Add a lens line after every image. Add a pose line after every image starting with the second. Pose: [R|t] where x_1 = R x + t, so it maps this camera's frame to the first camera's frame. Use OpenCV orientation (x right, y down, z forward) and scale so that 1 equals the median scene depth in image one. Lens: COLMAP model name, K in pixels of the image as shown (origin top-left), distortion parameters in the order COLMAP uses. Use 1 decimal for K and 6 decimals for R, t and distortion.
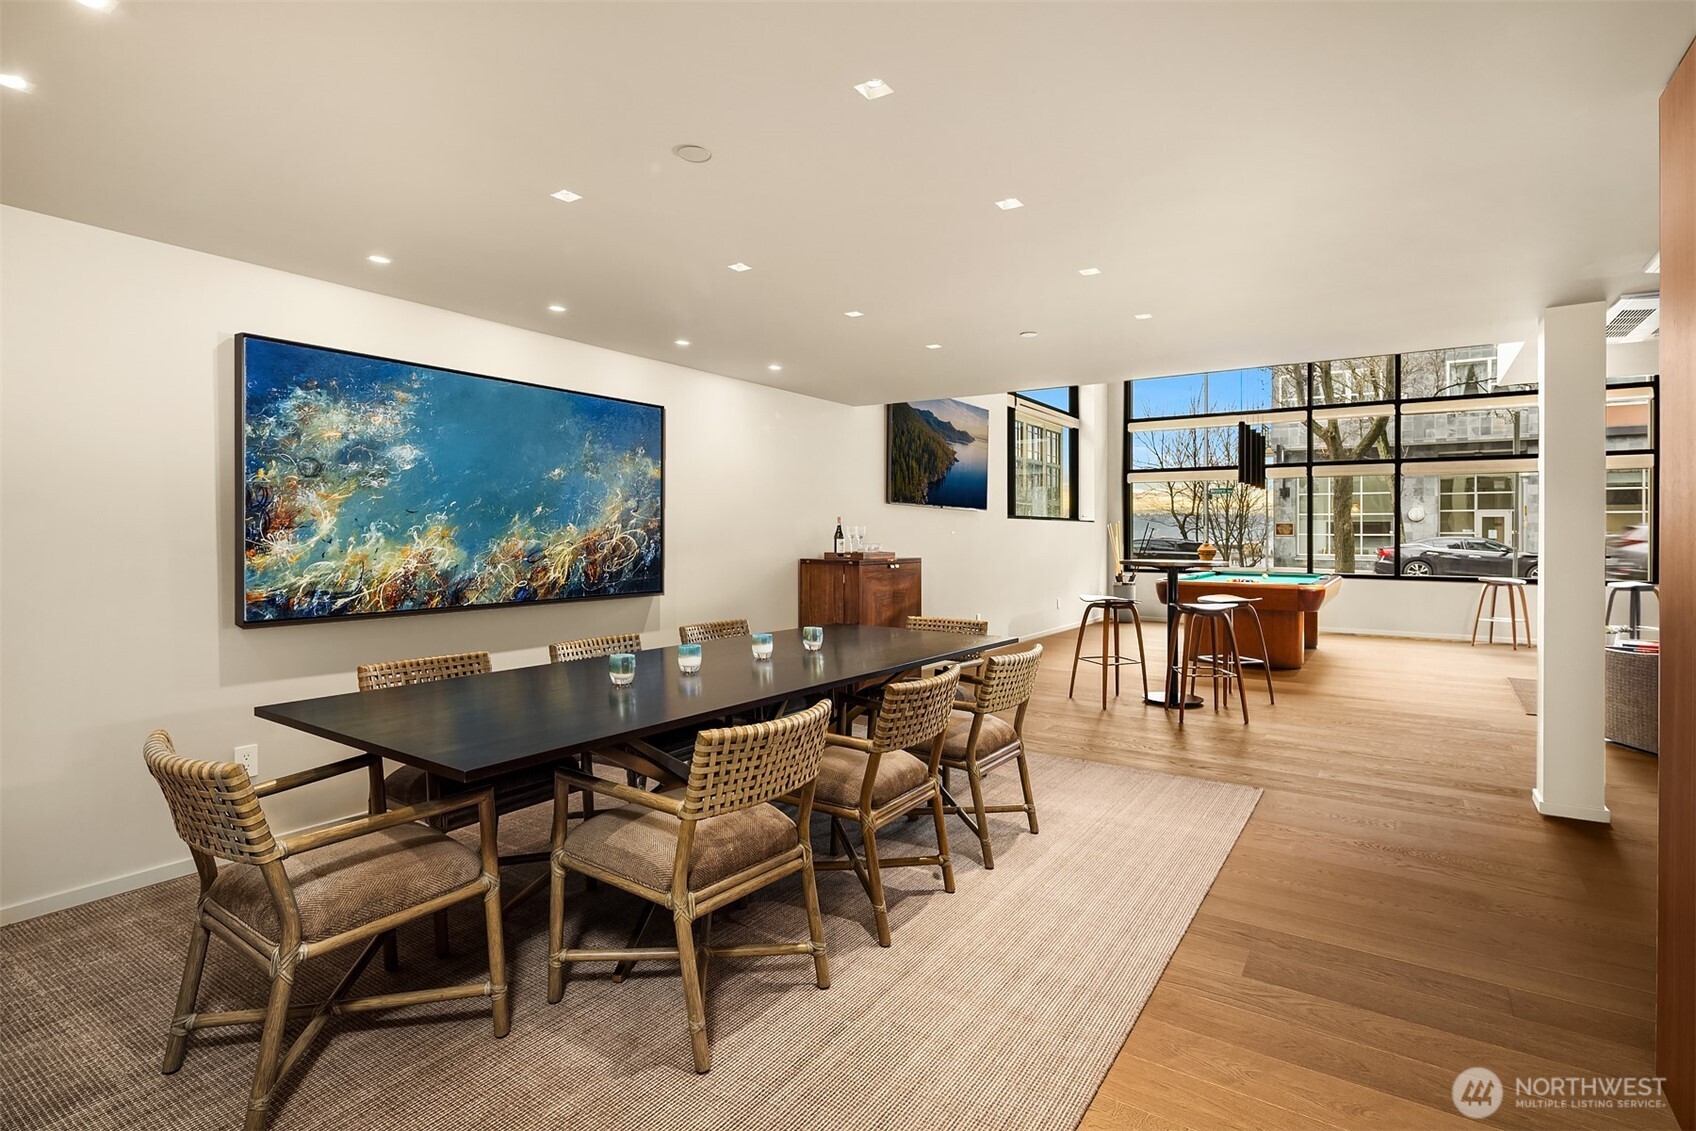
lens RADIAL K [[815.8, 0, 847.9], [0, 815.8, 566.3], [0, 0, 1]] dist [0.001145, -0.000054]
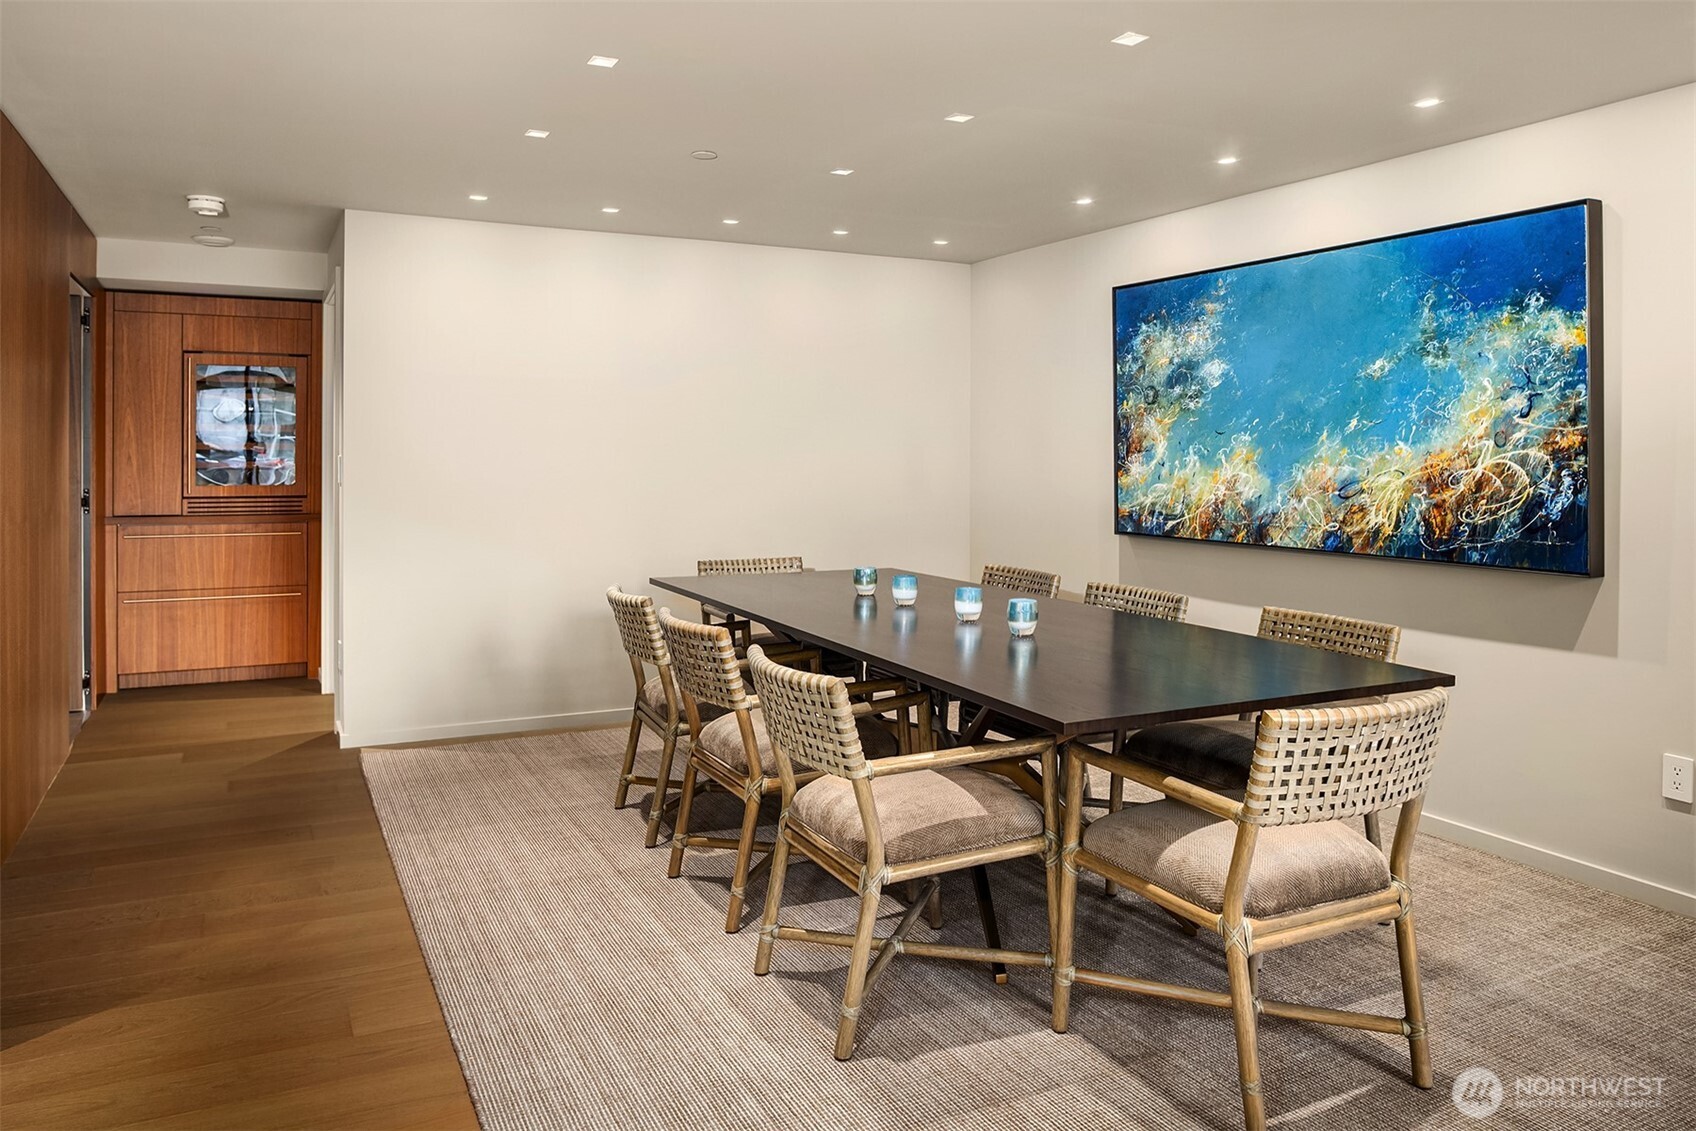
lens RADIAL K [[1193.7, 0, 848.5], [0, 1193.7, 556.3], [0, 0, 1]] dist [-0.008271, -0.001953]
pose [[-0.479554, 0.071786, -0.874571, 0.800914], [-0.037268, 0.994083, 0.102031, -0.048396], [0.876721, 0.081523, -0.474041, 1.228154]]
